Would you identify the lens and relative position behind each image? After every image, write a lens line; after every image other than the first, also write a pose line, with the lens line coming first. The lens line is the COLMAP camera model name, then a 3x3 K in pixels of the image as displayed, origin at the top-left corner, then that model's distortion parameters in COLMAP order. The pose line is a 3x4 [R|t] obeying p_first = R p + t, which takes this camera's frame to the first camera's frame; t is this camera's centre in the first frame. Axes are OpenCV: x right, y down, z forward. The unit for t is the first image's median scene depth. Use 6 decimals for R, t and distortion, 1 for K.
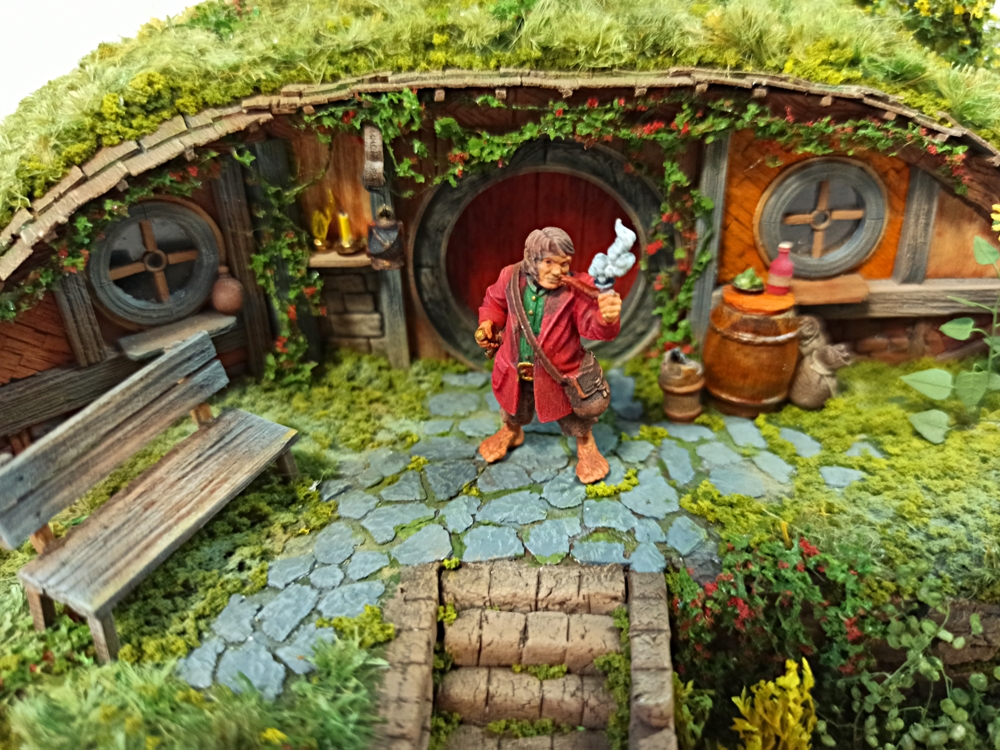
lens RADIAL K [[811.4, 0, 507.6], [0, 811.4, 380.4], [0, 0, 1]] dist [-0.063558, 0.000662]
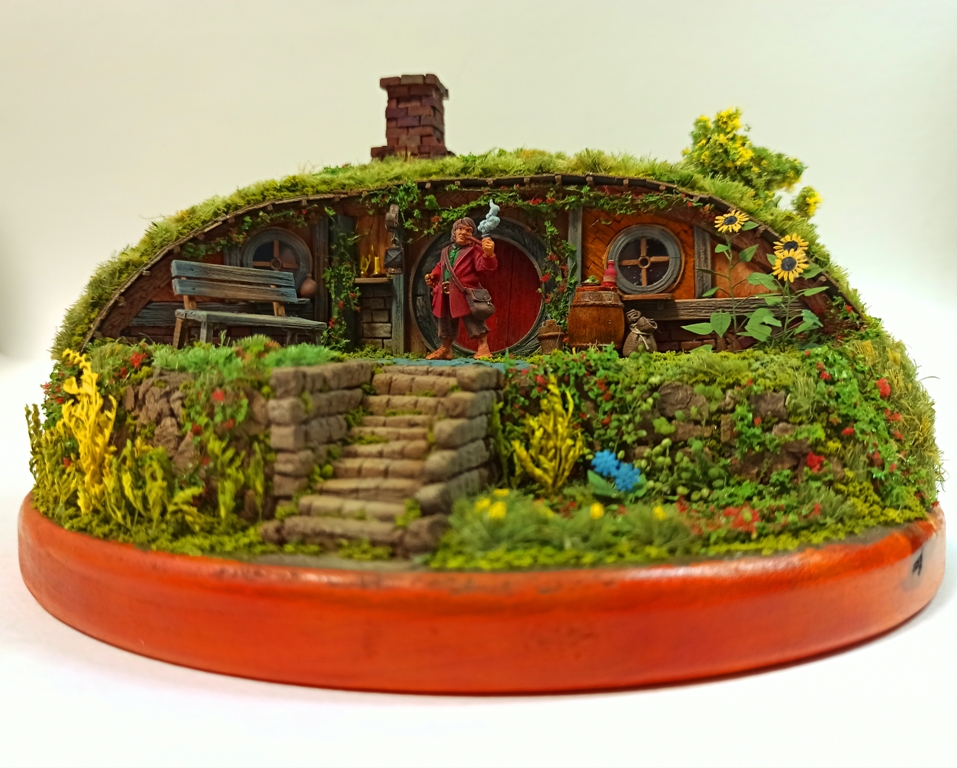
lens RADIAL K [[790.8, 0, 453.0], [0, 790.8, 384.5], [0, 0, 1]] dist [0.010998, -0.060166]
pose [[0.973913, 0.038395, -0.223650, 0.428731], [-0.142555, 0.870346, -0.471355, 0.983120], [0.176555, 0.490941, 0.853115, -0.422834]]
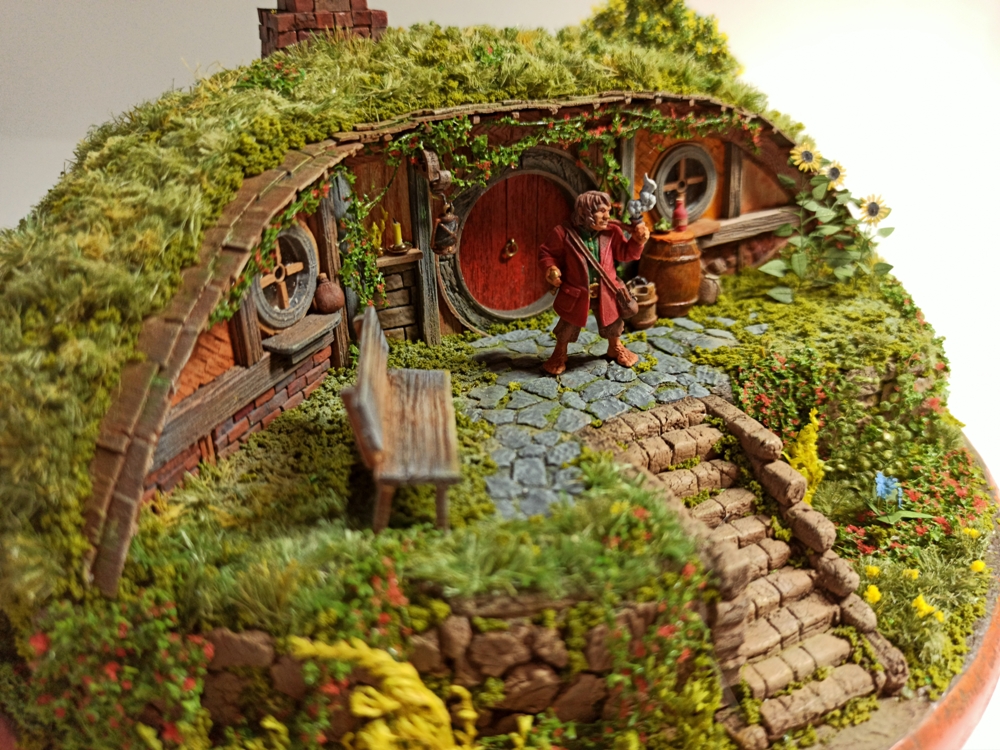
lens RADIAL K [[788.9, 0, 503.1], [0, 788.9, 380.5], [0, 0, 1]] dist [-0.014528, -0.011167]
pose [[0.871569, -0.221193, 0.437541, -0.734166], [0.270986, 0.961071, -0.053941, 0.167140], [-0.408577, 0.165581, 0.897579, -0.174741]]
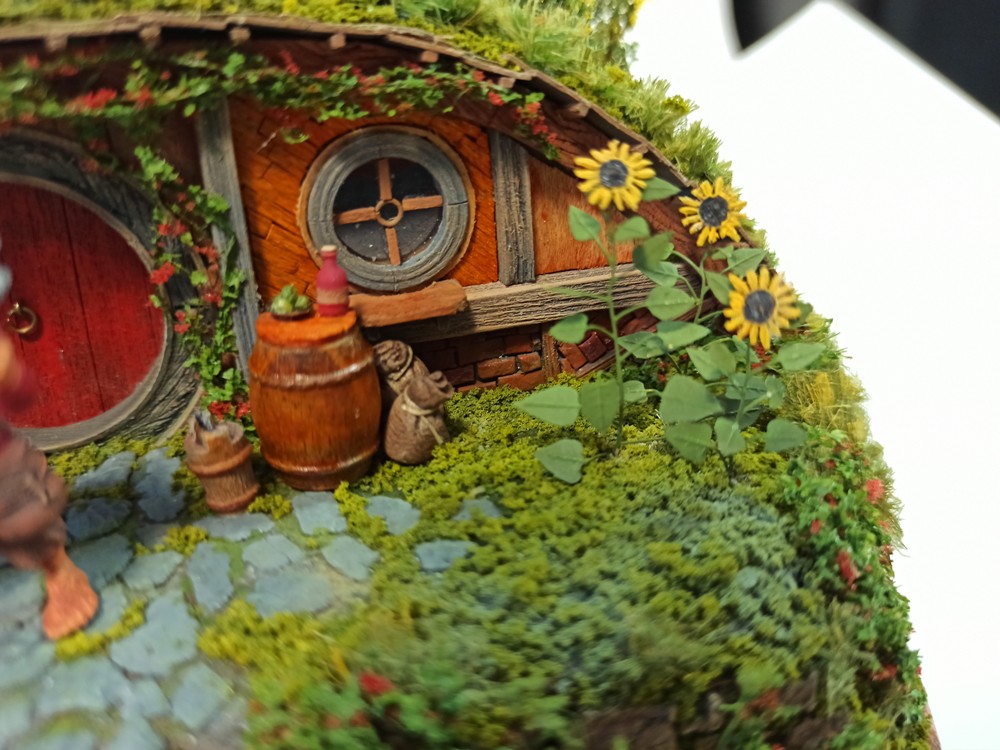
lens RADIAL K [[823.2, 0, 502.5], [0, 823.2, 377.8], [0, 0, 1]] dist [-0.065937, -0.008881]
pose [[0.952080, -0.137827, 0.273034, 0.292996], [0.158724, 0.985741, -0.055876, 0.014535], [-0.261439, 0.096536, 0.960380, 0.277317]]
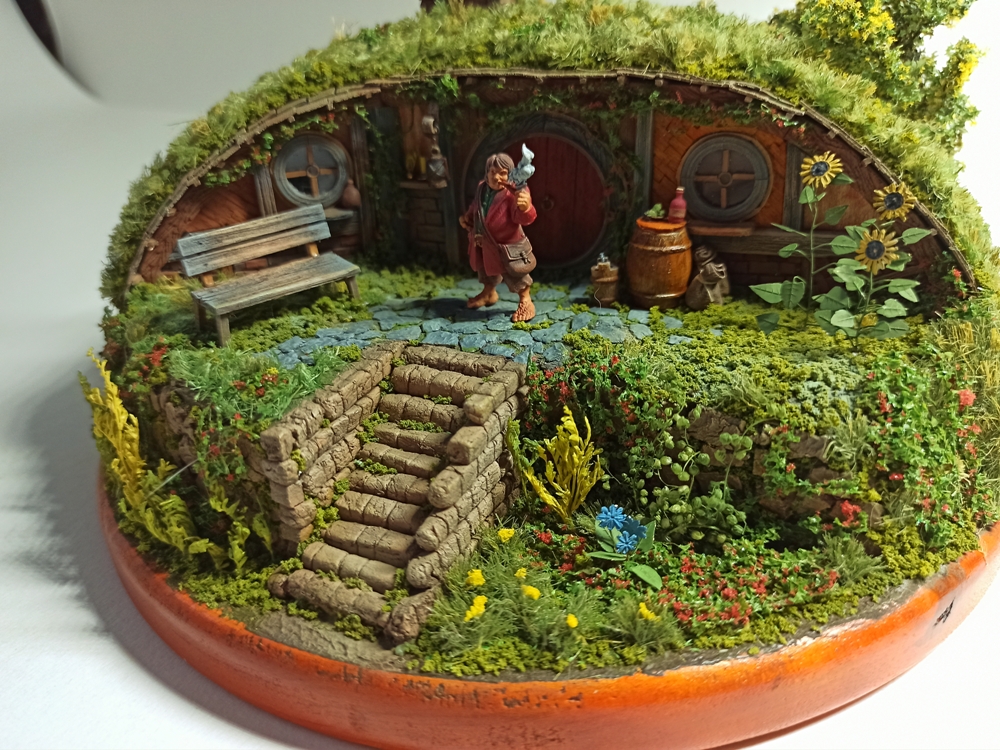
lens RADIAL K [[784.8, 0, 511.2], [0, 784.8, 375.8], [0, 0, 1]] dist [0.003354, -0.075988]
pose [[0.931436, 0.149164, -0.331931, 0.618231], [-0.174373, 0.983542, -0.047325, 0.306582], [0.319408, 0.101960, 0.942116, -0.437874]]
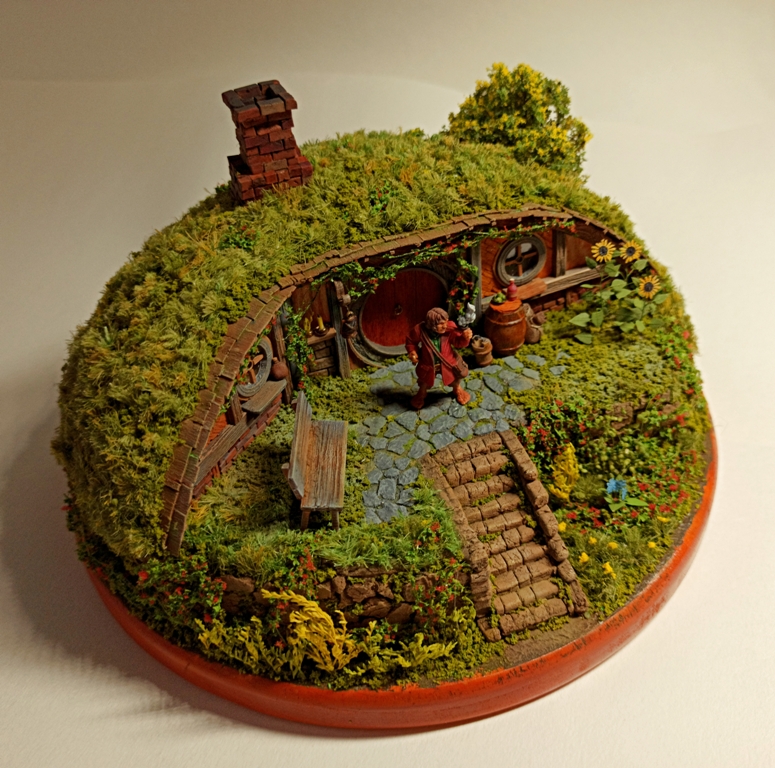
lens RADIAL K [[786.1, 0, 387.5], [0, 786.1, 384.0], [0, 0, 1]] dist [0.047904, 0.000374]
pose [[0.915186, -0.293392, 0.276325, -0.725988], [0.259551, 0.953560, 0.152826, -0.338012], [-0.308331, -0.068144, 0.948835, -1.099093]]
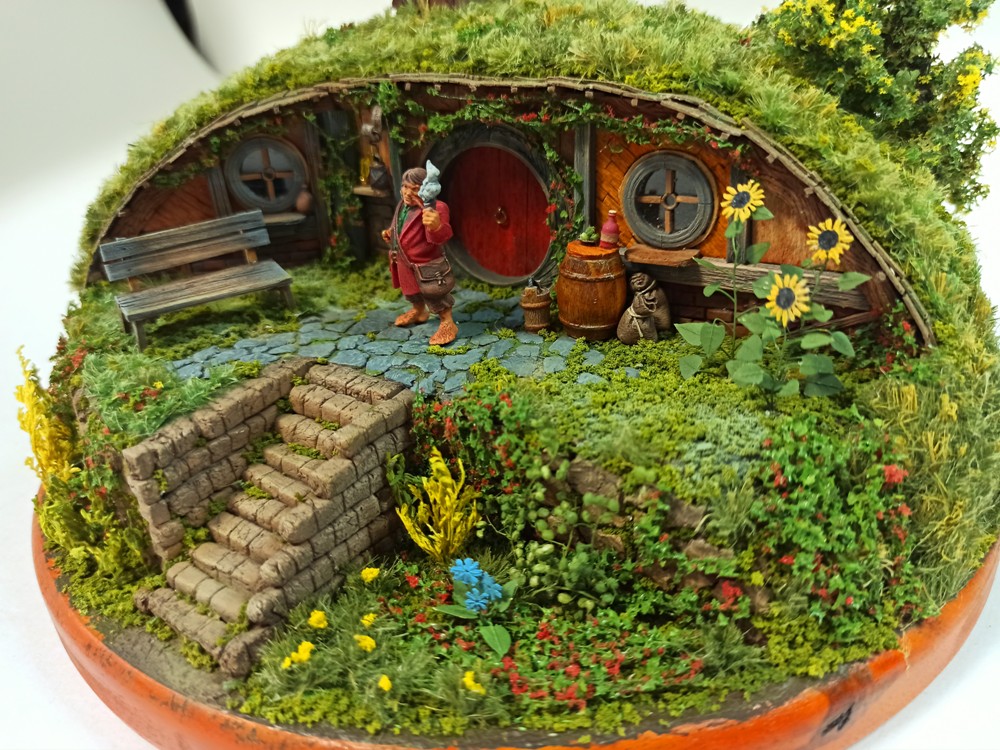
lens RADIAL K [[784.8, 0, 511.2], [0, 784.8, 375.8], [0, 0, 1]] dist [0.003354, -0.075988]
pose [[0.861538, 0.219091, -0.457987, 0.909648], [-0.243586, 0.969862, 0.005740, 0.139143], [0.445442, 0.106614, 0.888940, -0.221063]]
